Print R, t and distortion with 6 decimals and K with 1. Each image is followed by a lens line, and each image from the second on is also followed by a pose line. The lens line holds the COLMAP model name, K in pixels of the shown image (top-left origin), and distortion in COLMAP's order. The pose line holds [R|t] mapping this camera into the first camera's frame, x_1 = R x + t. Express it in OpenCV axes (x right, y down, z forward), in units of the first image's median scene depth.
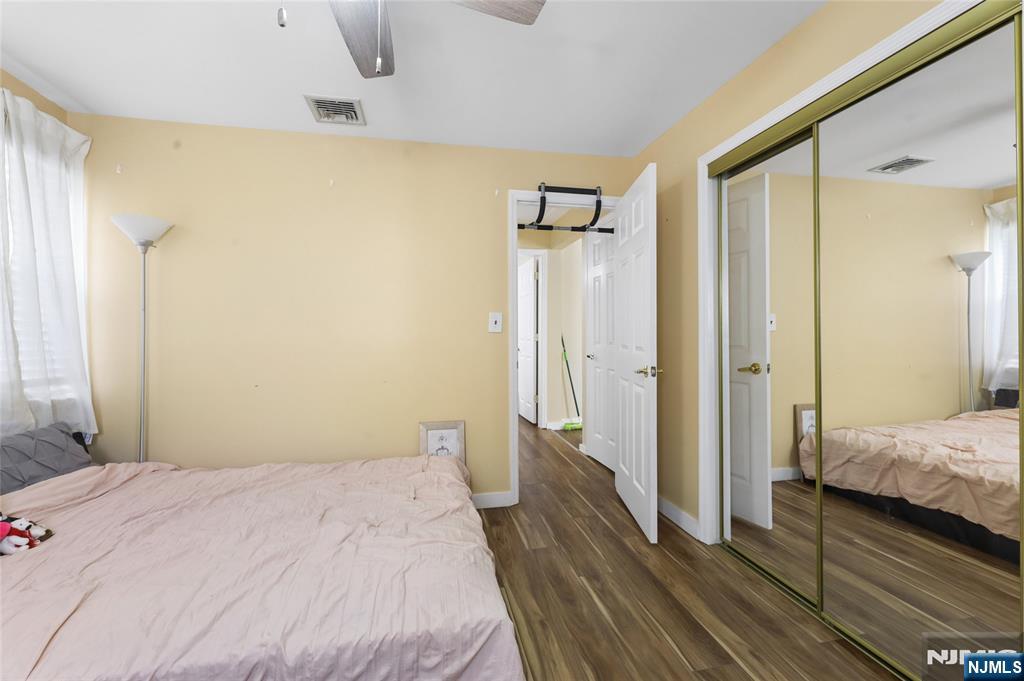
lens RADIAL K [[415.6, 0, 511.6], [0, 415.6, 336.8], [0, 0, 1]] dist [0.002446, -0.000786]
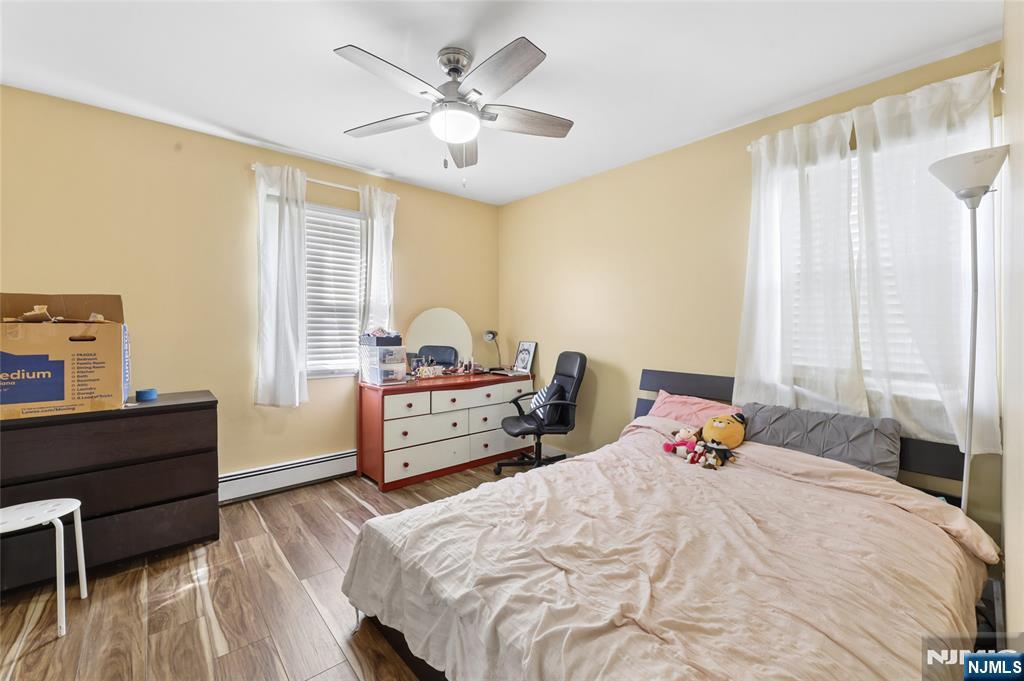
lens RADIAL K [[415.6, 0, 512.2], [0, 415.6, 336.3], [0, 0, 1]] dist [0.002446, -0.000786]
pose [[-0.868810, 0.009526, -0.495053, 0.145804], [0.008872, 0.999954, 0.003671, 0.005399], [0.495066, -0.001203, -0.868855, 1.447889]]
